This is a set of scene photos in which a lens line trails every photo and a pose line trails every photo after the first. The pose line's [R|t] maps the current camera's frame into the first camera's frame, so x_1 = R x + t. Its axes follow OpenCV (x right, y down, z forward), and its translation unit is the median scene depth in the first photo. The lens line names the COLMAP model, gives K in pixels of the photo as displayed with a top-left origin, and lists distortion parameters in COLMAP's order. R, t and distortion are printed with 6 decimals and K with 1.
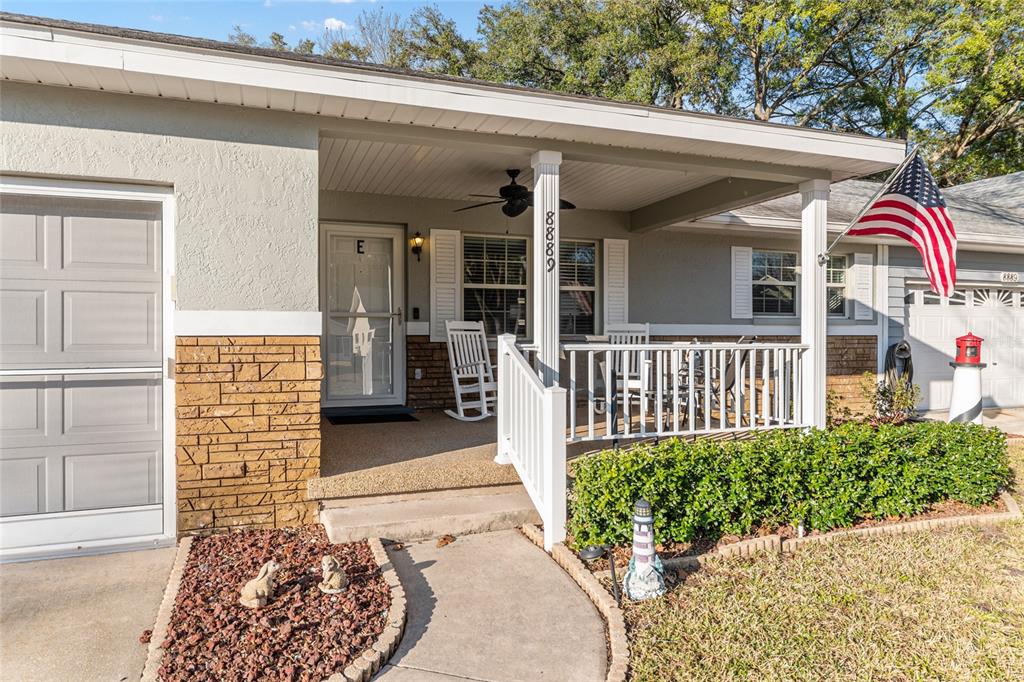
lens RADIAL K [[665.9, 0, 513.1], [0, 665.9, 345.2], [0, 0, 1]] dist [-0.010673, -0.003054]
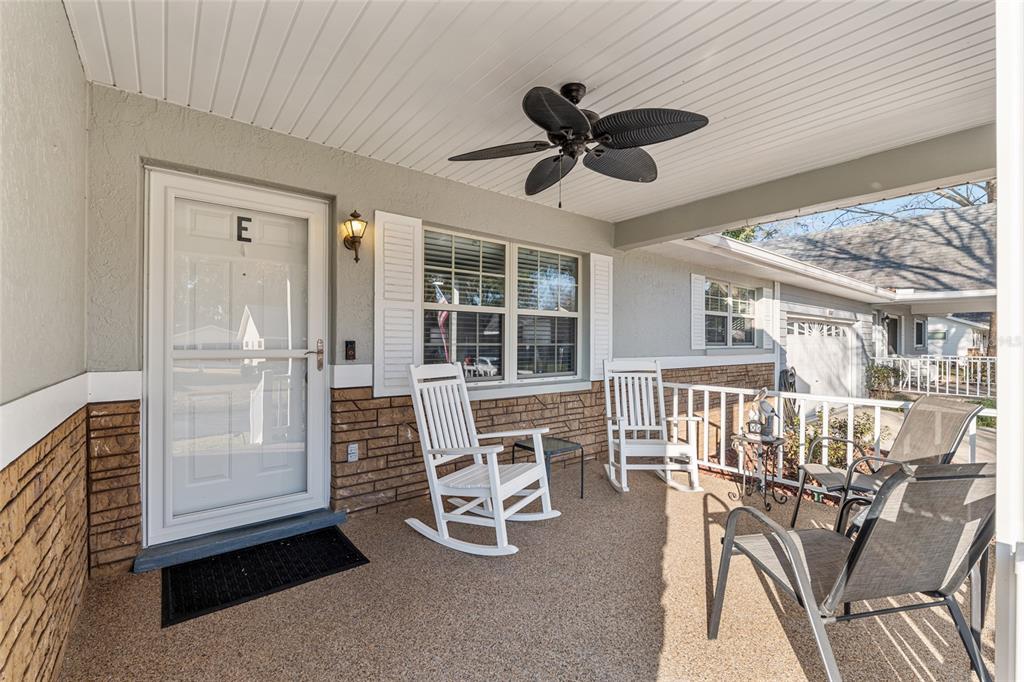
lens RADIAL K [[445.9, 0, 519.4], [0, 445.9, 343.6], [0, 0, 1]] dist [-0.004592, -0.000086]
pose [[0.949631, 0.004800, 0.313333, -0.169920], [-0.000316, 0.999897, -0.014360, -0.064305], [-0.313369, 0.013538, 0.949535, 0.772840]]
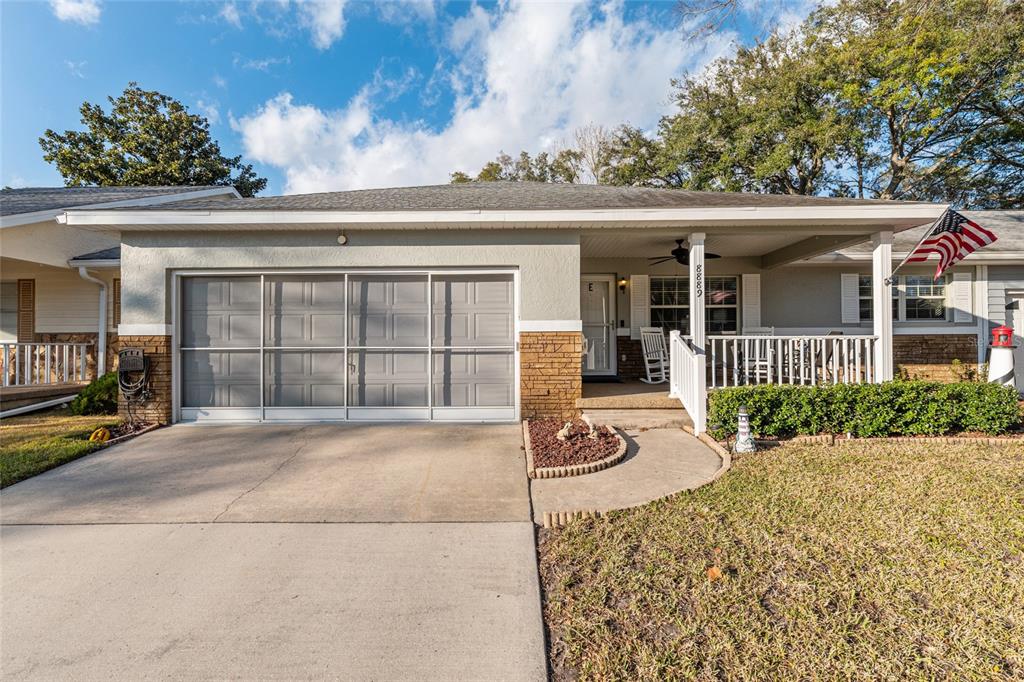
lens RADIAL K [[465.5, 0, 513.0], [0, 465.5, 340.7], [0, 0, 1]] dist [0.002658, -0.001414]
pose [[0.936513, -0.008598, -0.350528, 0.019162], [0.000087, 0.999705, -0.024289, 0.037091], [0.350634, 0.022716, 0.936237, -0.338530]]
